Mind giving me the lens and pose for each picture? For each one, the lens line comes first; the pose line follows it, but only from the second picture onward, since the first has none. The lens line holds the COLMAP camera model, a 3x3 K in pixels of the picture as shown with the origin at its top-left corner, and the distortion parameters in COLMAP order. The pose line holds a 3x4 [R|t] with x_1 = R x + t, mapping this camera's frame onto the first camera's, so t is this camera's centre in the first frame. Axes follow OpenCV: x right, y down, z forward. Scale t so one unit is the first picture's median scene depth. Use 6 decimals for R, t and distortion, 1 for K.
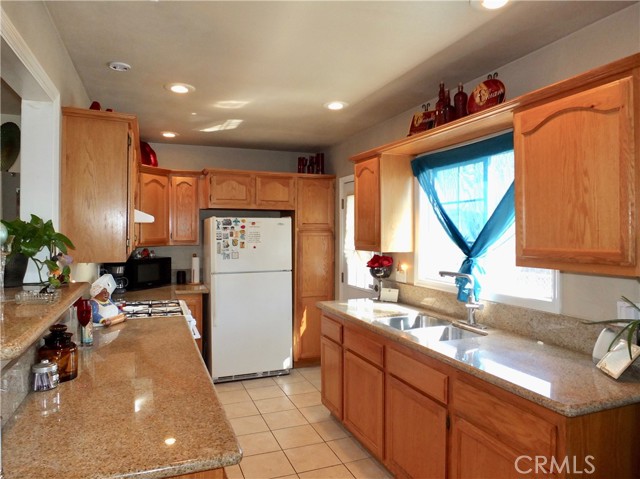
lens RADIAL K [[431.4, 0, 320.3], [0, 431.4, 246.2], [0, 0, 1]] dist [-0.023685, -0.001038]
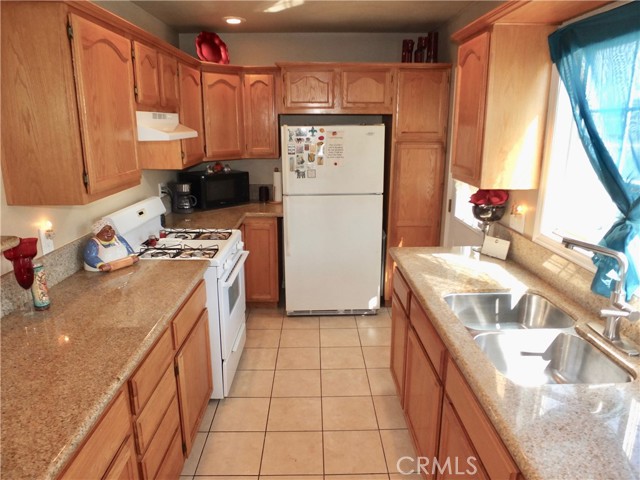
lens RADIAL K [[431.4, 0, 321.5], [0, 431.4, 241.3], [0, 0, 1]] dist [-0.023685, -0.001038]
pose [[0.940849, 0.085925, -0.327750, 0.100792], [-0.010059, 0.973967, 0.226465, -0.039665], [0.338677, -0.209772, 0.917221, 0.231251]]
